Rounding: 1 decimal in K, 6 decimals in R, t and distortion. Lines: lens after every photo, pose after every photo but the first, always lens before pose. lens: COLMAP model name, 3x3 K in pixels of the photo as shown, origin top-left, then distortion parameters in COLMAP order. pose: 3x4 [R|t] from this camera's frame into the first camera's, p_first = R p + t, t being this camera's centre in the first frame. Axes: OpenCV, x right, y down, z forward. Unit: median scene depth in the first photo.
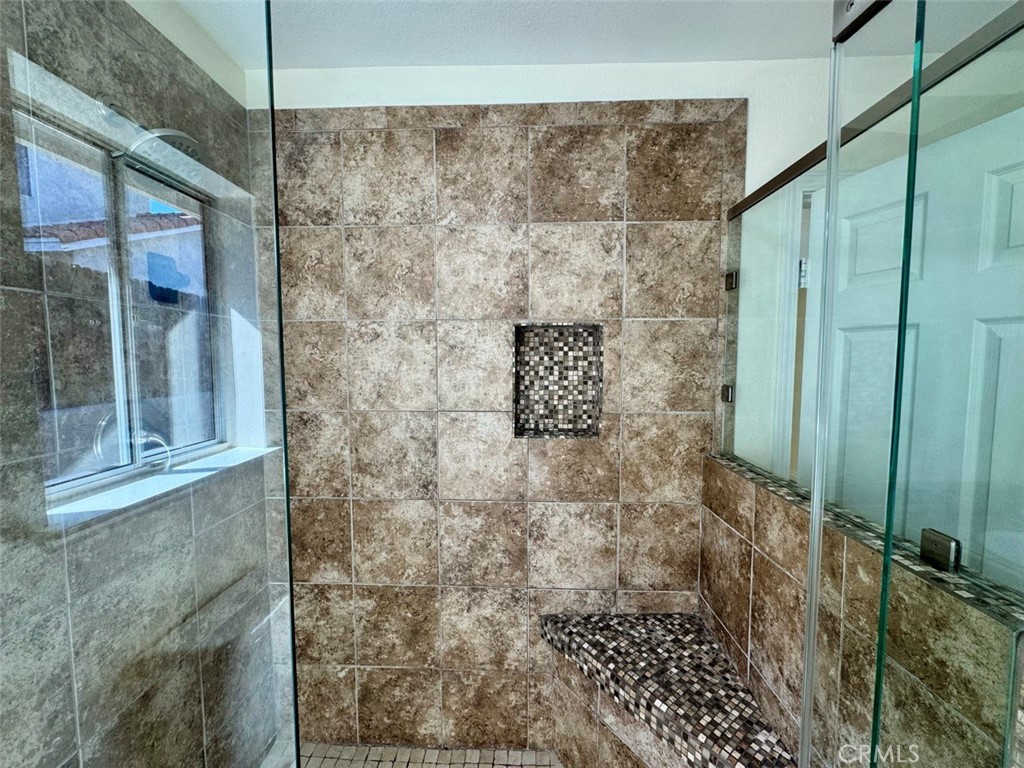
lens RADIAL K [[410.1, 0, 512.4], [0, 410.1, 383.5], [0, 0, 1]] dist [-0.006796, 0.000055]
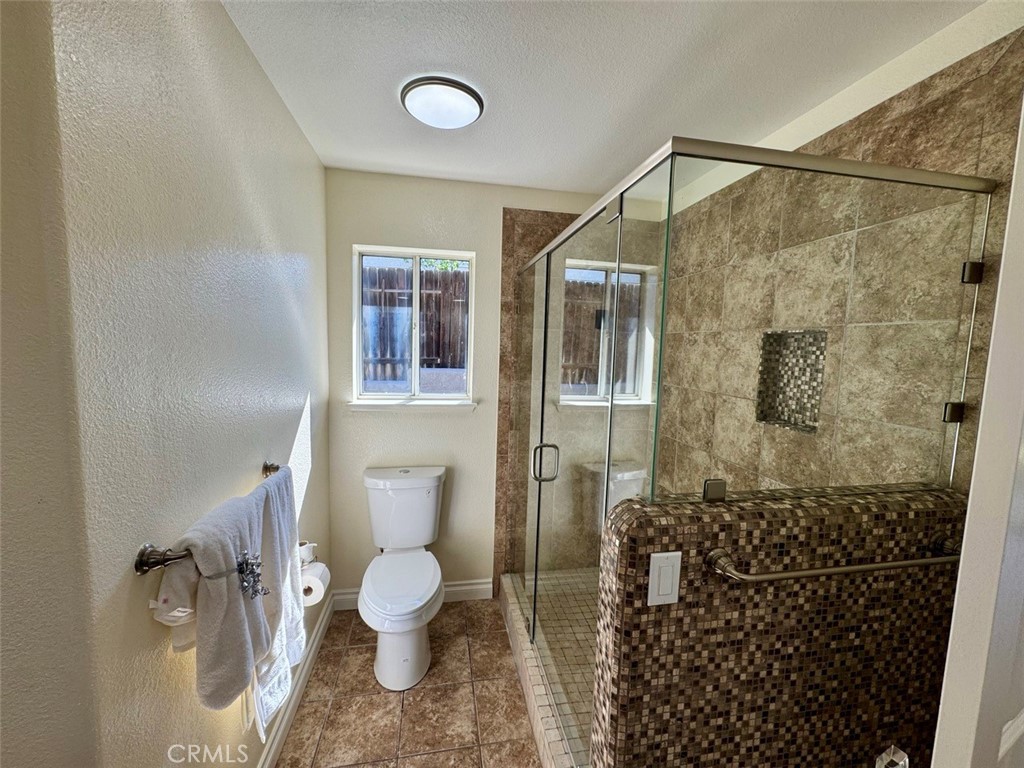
lens RADIAL K [[410.1, 0, 512.6], [0, 410.1, 386.4], [0, 0, 1]] dist [-0.006796, 0.000055]
pose [[0.219195, 0.103879, -0.970135, 1.094028], [-0.097928, 0.991637, 0.084055, -0.008262], [0.970754, 0.076579, 0.227535, -0.035415]]
